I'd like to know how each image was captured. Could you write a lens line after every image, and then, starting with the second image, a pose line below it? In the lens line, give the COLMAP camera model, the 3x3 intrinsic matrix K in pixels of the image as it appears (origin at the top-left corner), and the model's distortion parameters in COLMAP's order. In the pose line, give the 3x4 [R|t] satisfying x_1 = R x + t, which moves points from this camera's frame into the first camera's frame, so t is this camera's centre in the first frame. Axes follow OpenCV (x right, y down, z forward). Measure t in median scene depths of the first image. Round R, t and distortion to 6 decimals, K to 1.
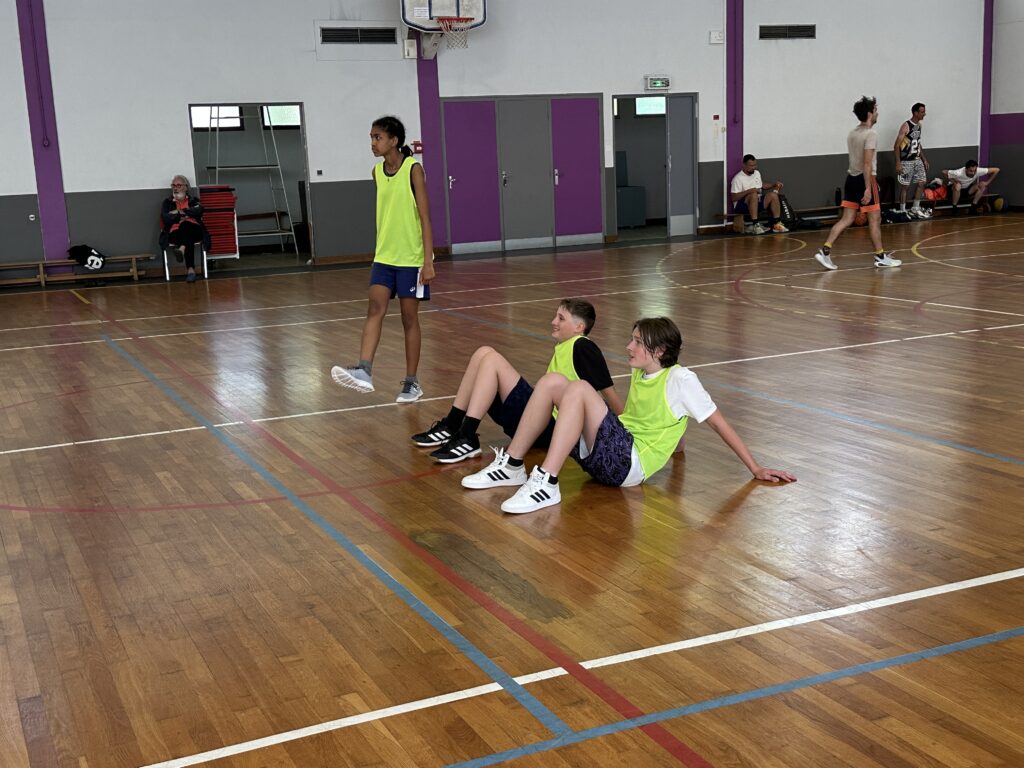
lens RADIAL K [[1314.3, 0, 508.6], [0, 1314.3, 389.6], [0, 0, 1]] dist [0.119693, 0.000000]
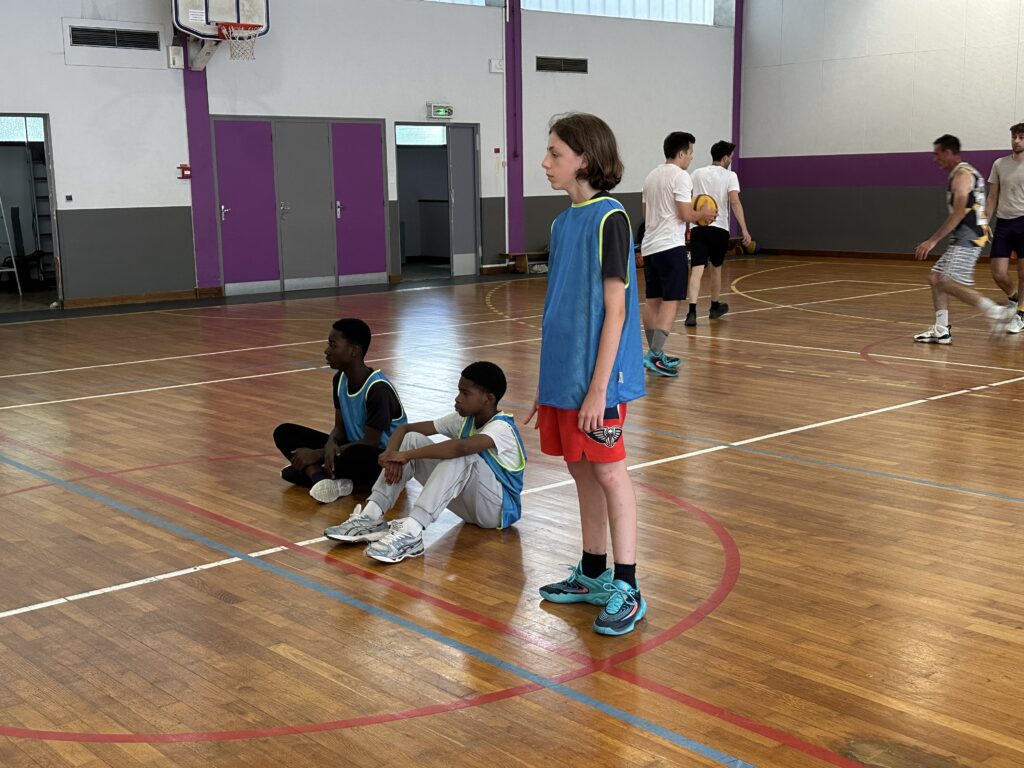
lens RADIAL K [[1314.3, 0, 502.3], [0, 1314.3, 388.6], [0, 0, 1]] dist [0.119693, 0.000000]
pose [[0.961710, -0.021897, 0.273191, -0.104034], [0.030204, 0.999199, -0.026240, -0.013025], [-0.272398, 0.033487, 0.961602, 0.111842]]
